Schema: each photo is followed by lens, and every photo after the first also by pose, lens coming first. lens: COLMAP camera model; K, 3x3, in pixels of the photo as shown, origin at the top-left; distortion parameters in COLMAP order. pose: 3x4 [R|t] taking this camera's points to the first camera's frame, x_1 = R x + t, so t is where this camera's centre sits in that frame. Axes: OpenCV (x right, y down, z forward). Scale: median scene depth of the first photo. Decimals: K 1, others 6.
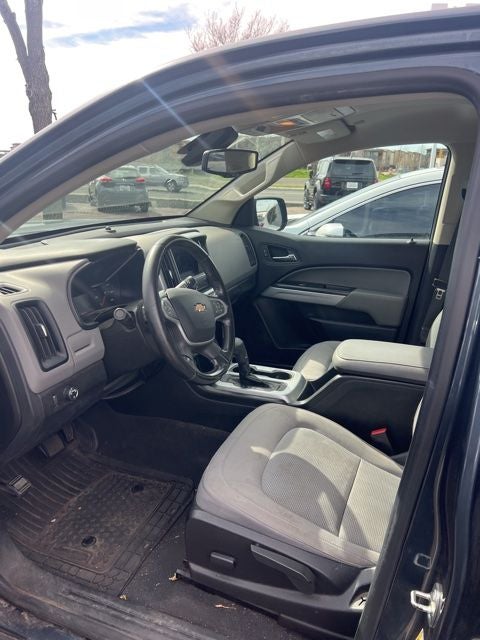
lens RADIAL K [[470.5, 0, 240.0], [0, 470.5, 320.0], [0, 0, 1]] dist [0.040801, -0.043935]
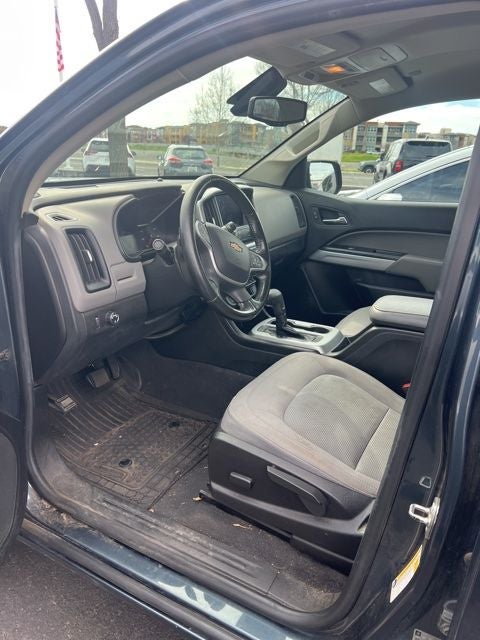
lens RADIAL K [[470.5, 0, 240.0], [0, 470.5, 320.0], [0, 0, 1]] dist [0.040801, -0.043935]
pose [[0.990483, 0.057389, -0.125099, 0.054025], [-0.053454, 0.997971, 0.034595, 0.084776], [0.126831, -0.027579, 0.991541, -0.026977]]
